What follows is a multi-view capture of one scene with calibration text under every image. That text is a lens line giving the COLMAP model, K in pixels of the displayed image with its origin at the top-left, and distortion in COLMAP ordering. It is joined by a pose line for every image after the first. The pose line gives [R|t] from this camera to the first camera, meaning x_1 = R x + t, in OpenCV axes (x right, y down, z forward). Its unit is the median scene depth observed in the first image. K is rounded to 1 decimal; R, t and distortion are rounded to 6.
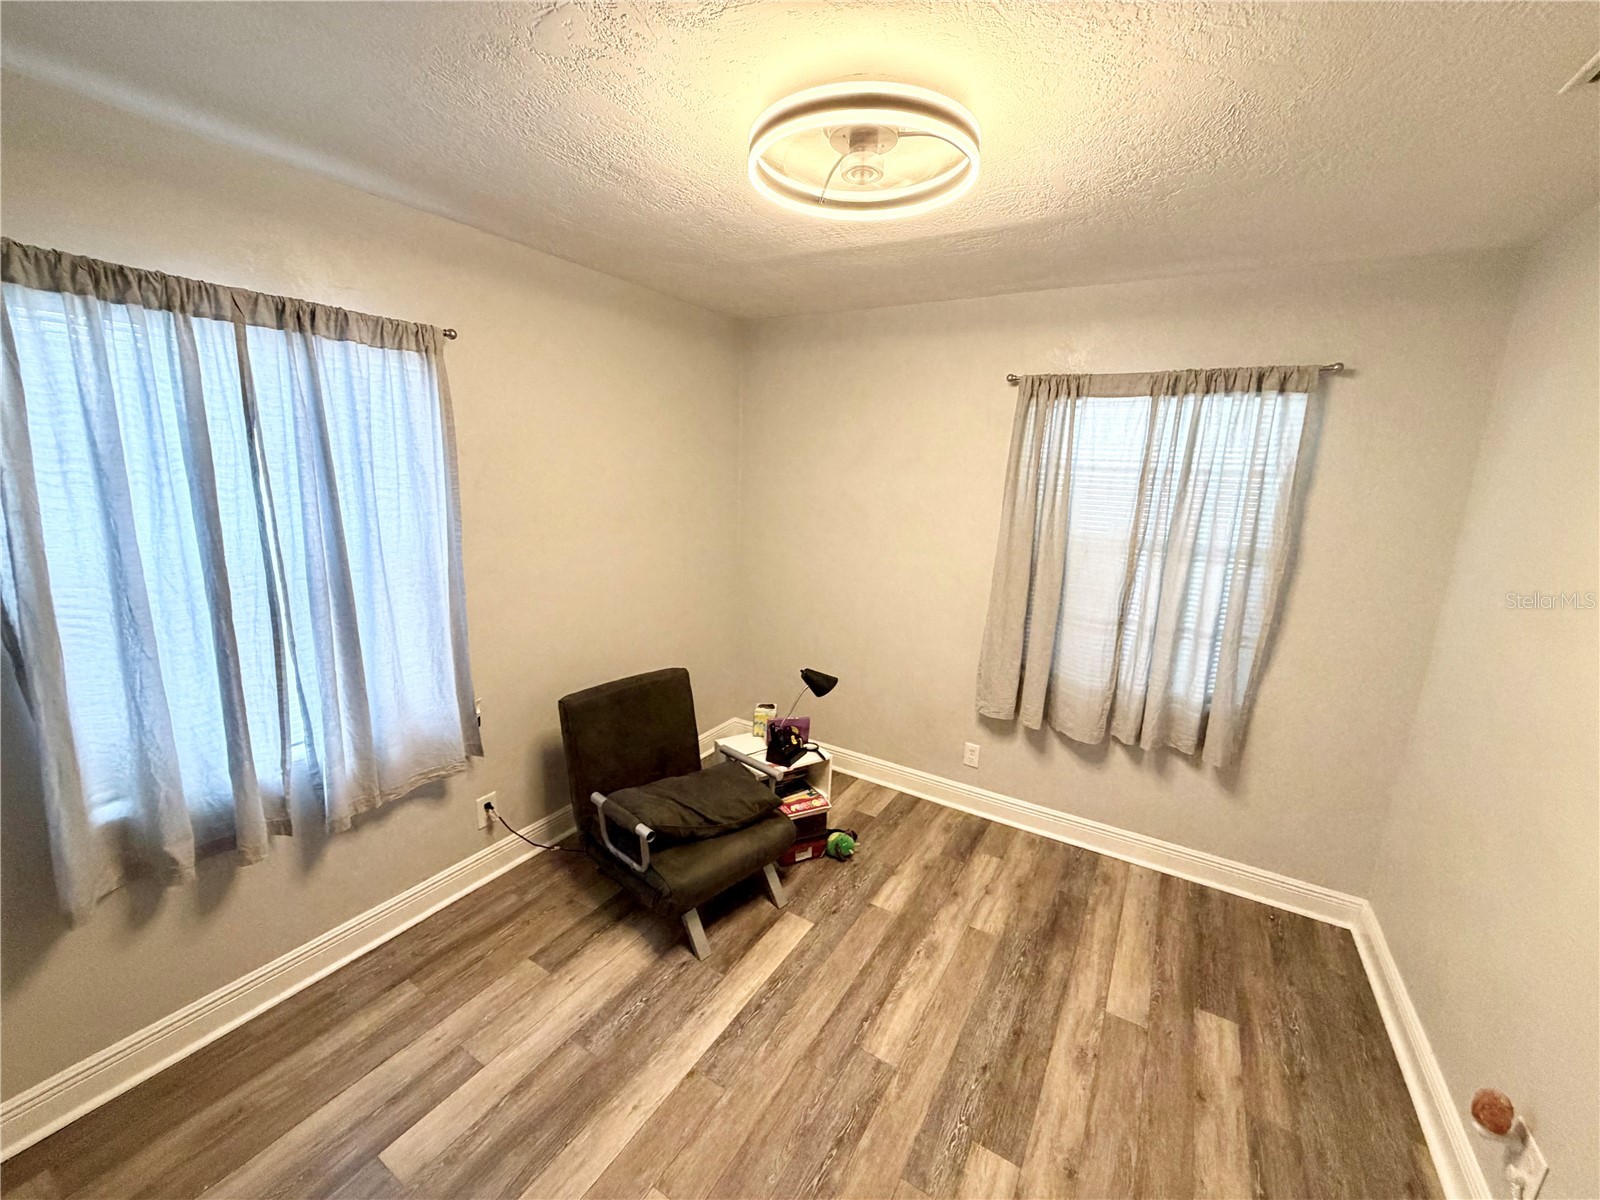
lens RADIAL K [[642.4, 0, 796.0], [0, 642.4, 597.6], [0, 0, 1]] dist [0.000197, 0.000039]
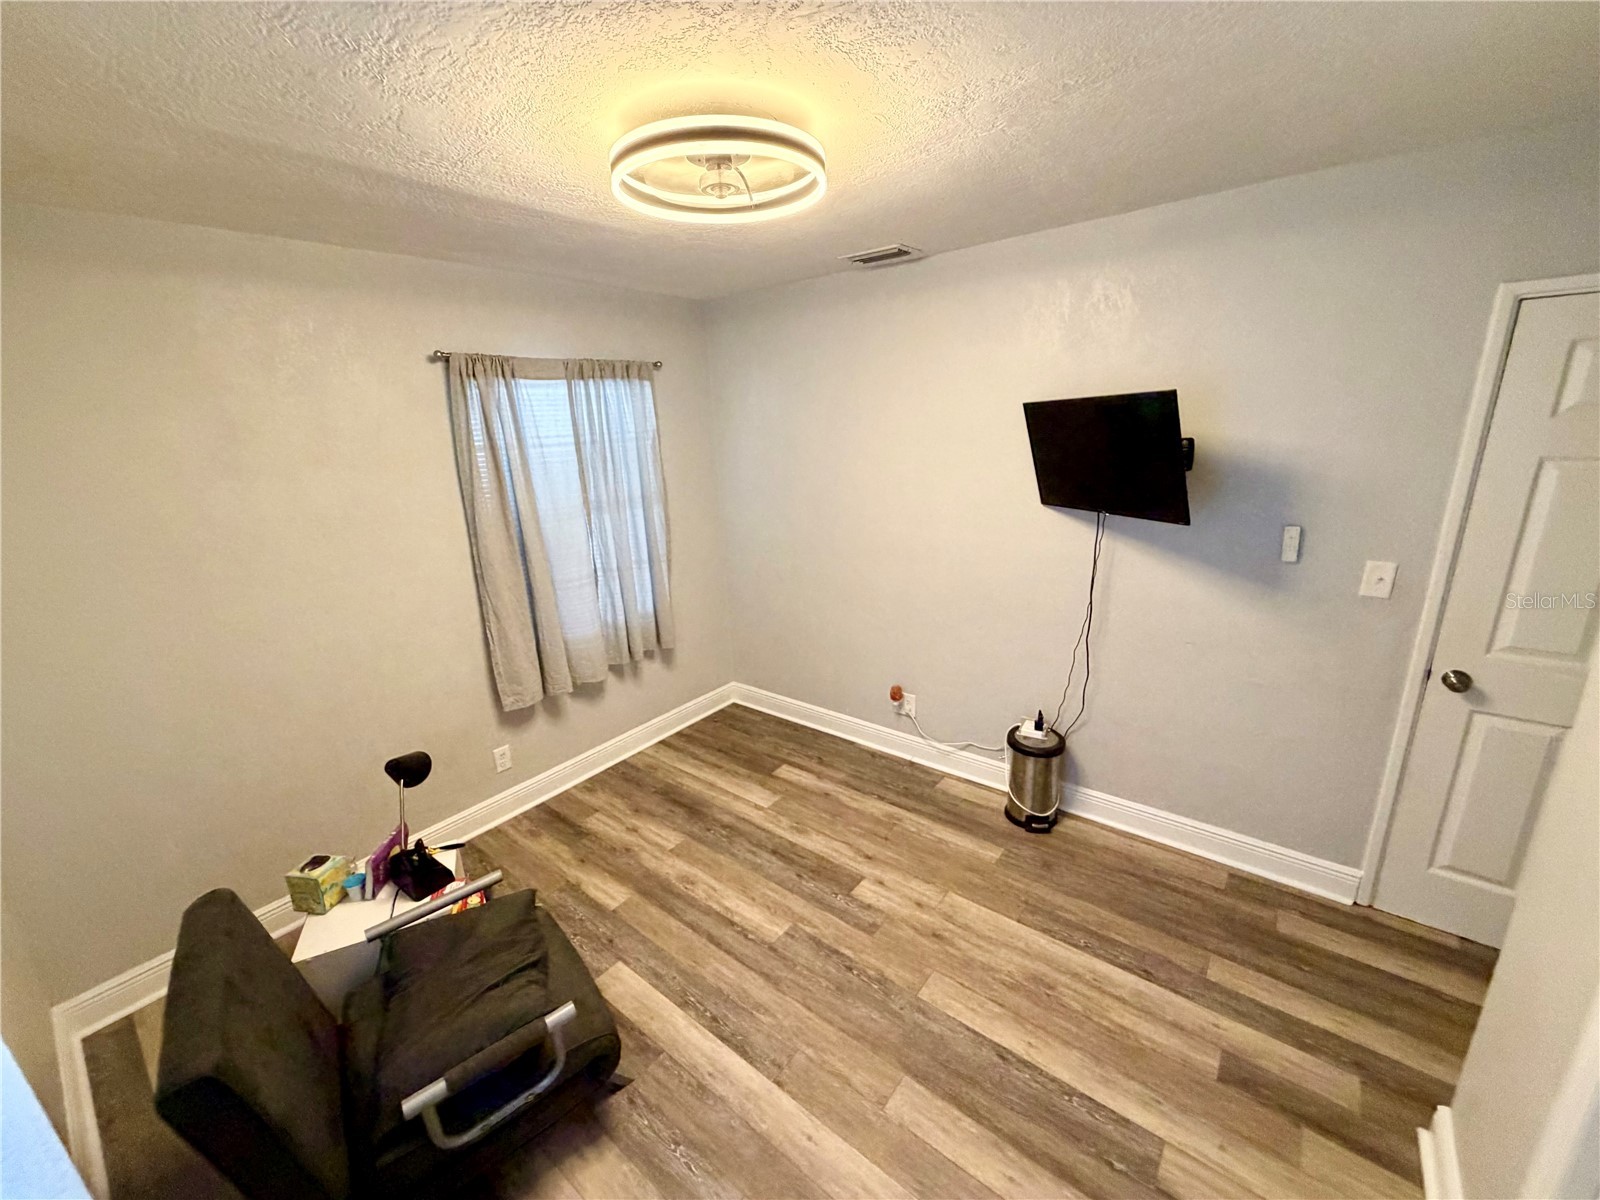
lens RADIAL K [[639.5, 0, 794.4], [0, 639.5, 600.0], [0, 0, 1]] dist [0.001059, -0.000142]
pose [[0.128658, -0.314559, 0.940479, -0.746550], [0.249509, 0.928120, 0.276293, -0.194169], [-0.959788, 0.199111, 0.197895, 0.549176]]
